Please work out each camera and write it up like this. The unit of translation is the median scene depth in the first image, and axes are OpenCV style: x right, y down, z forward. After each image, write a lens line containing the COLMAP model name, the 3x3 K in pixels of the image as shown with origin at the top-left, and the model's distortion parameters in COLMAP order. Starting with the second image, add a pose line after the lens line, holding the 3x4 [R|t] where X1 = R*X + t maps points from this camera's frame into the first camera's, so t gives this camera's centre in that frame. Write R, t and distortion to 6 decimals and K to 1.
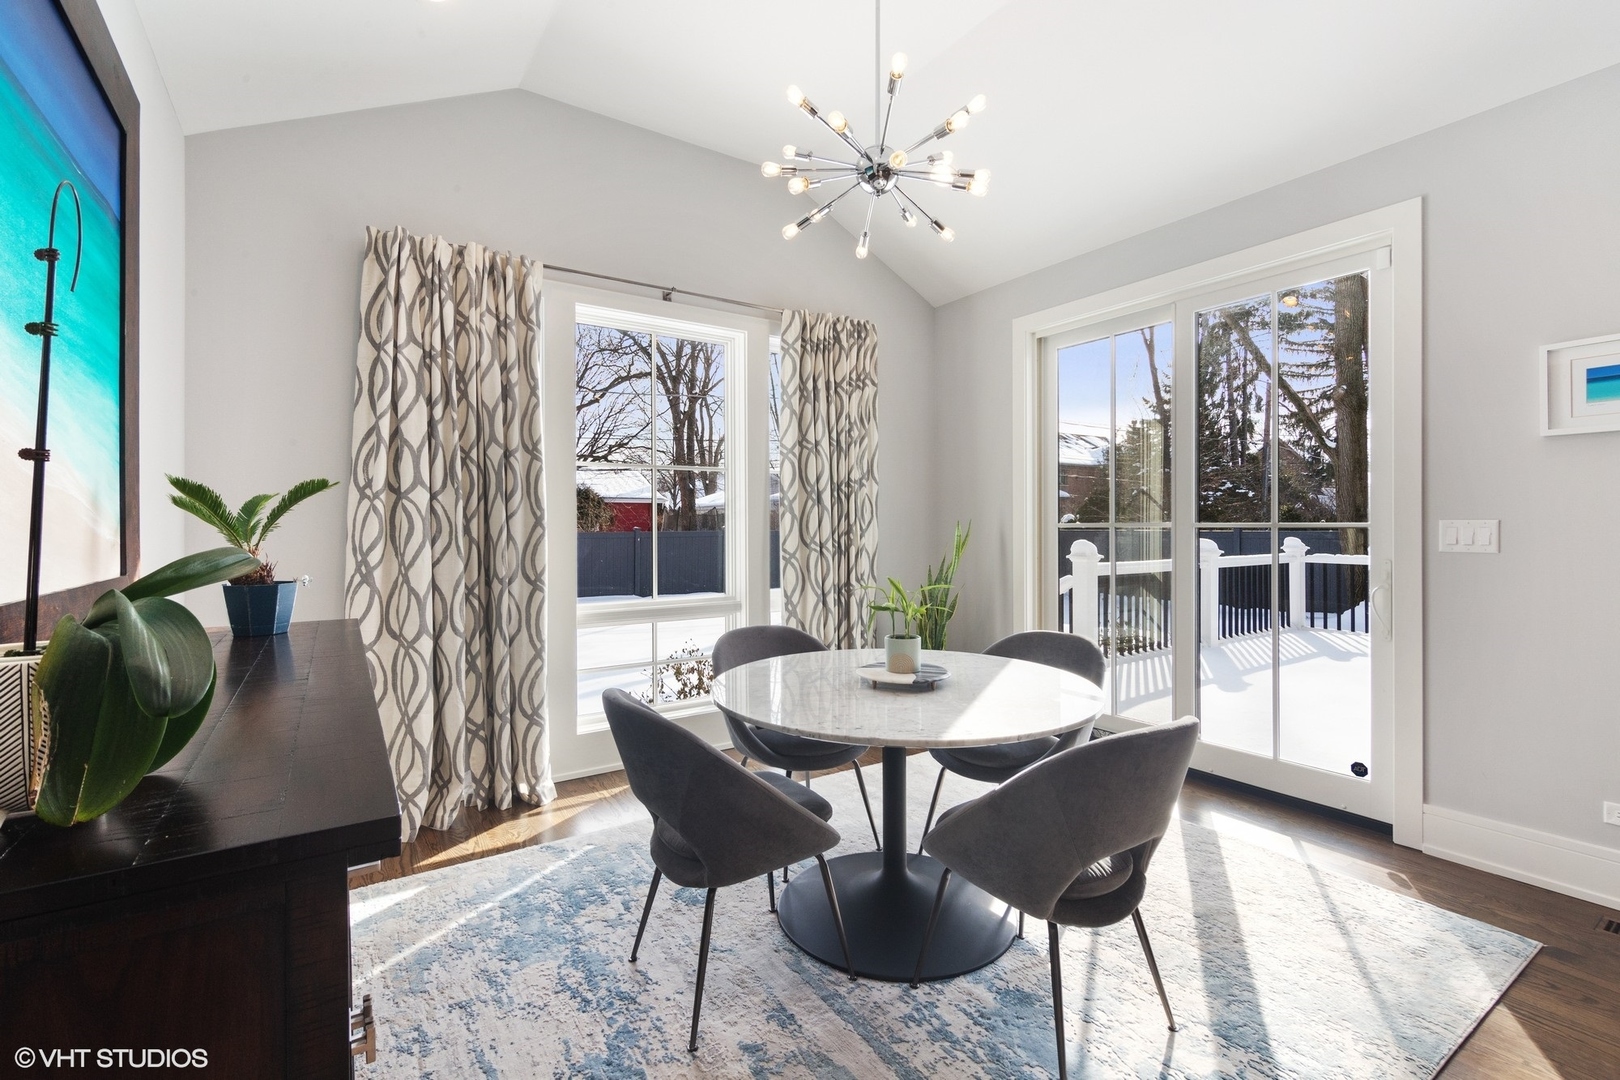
lens RADIAL K [[730.7, 0, 814.0], [0, 730.7, 530.2], [0, 0, 1]] dist [0.000028, -0.000016]
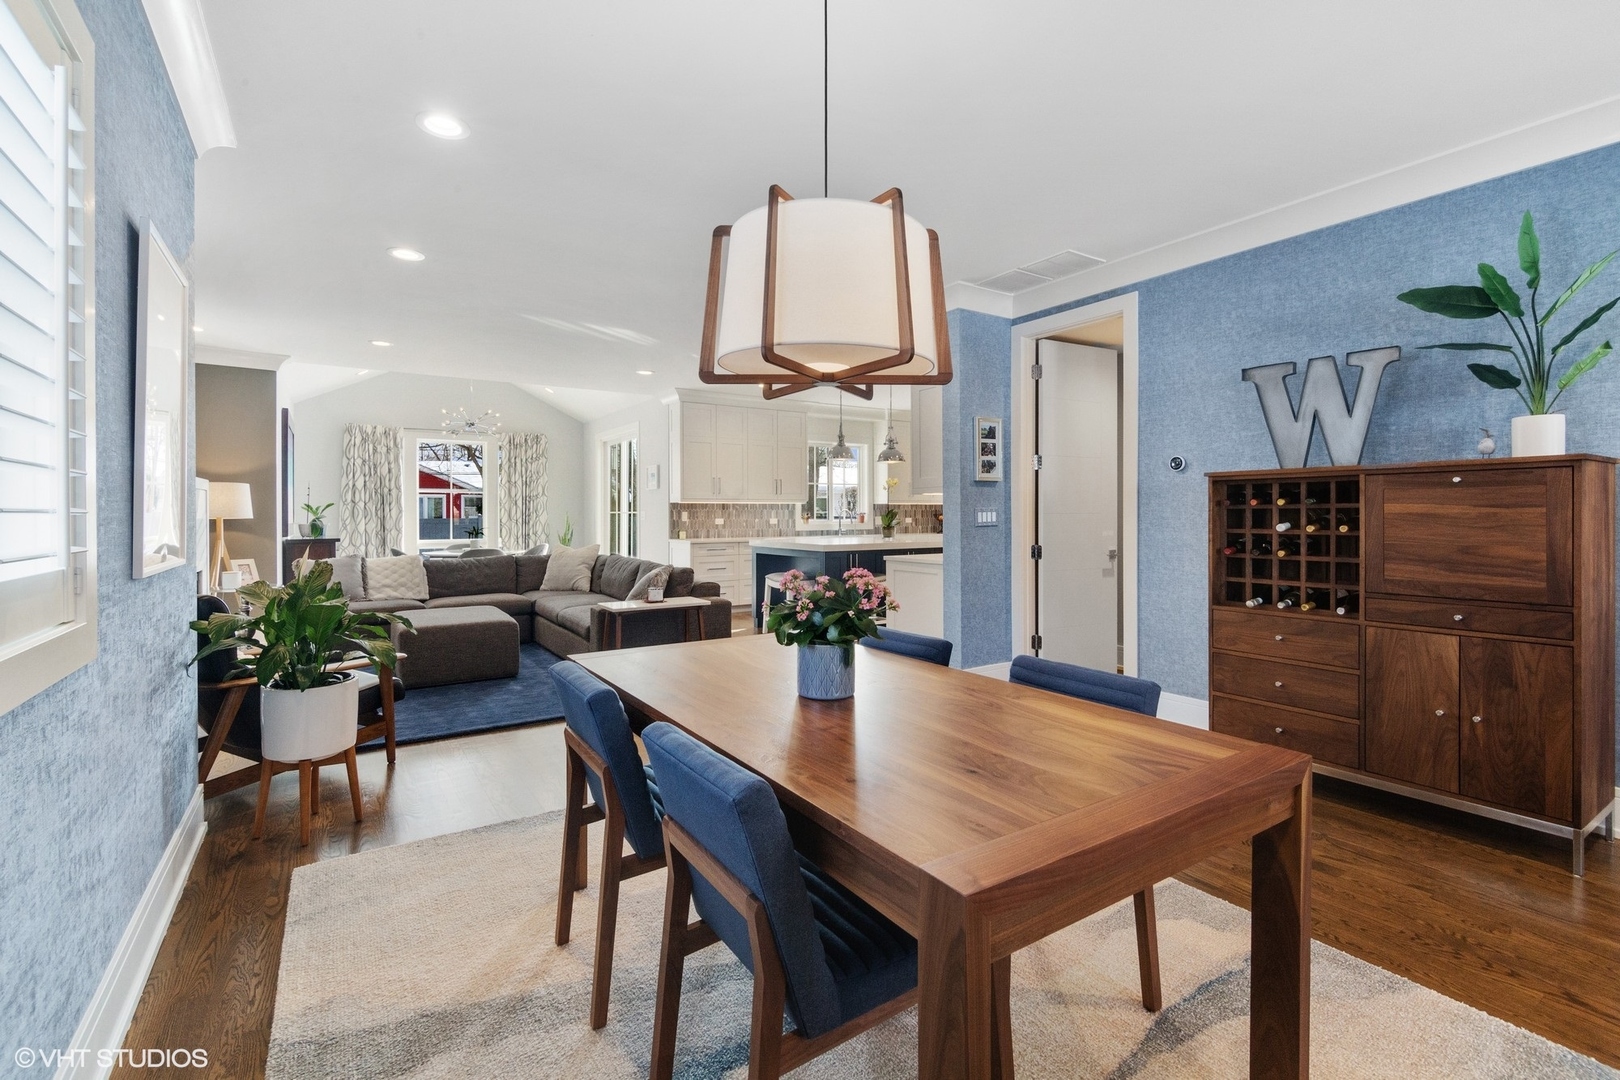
lens RADIAL K [[730.7, 0, 808.7], [0, 730.7, 517.2], [0, 0, 1]] dist [0.000028, -0.000016]
pose [[0.999997, -0.000868, 0.002382, 1.379401], [0.000878, 0.999990, -0.004338, 0.027186], [-0.002378, 0.004340, 0.999988, -2.159033]]
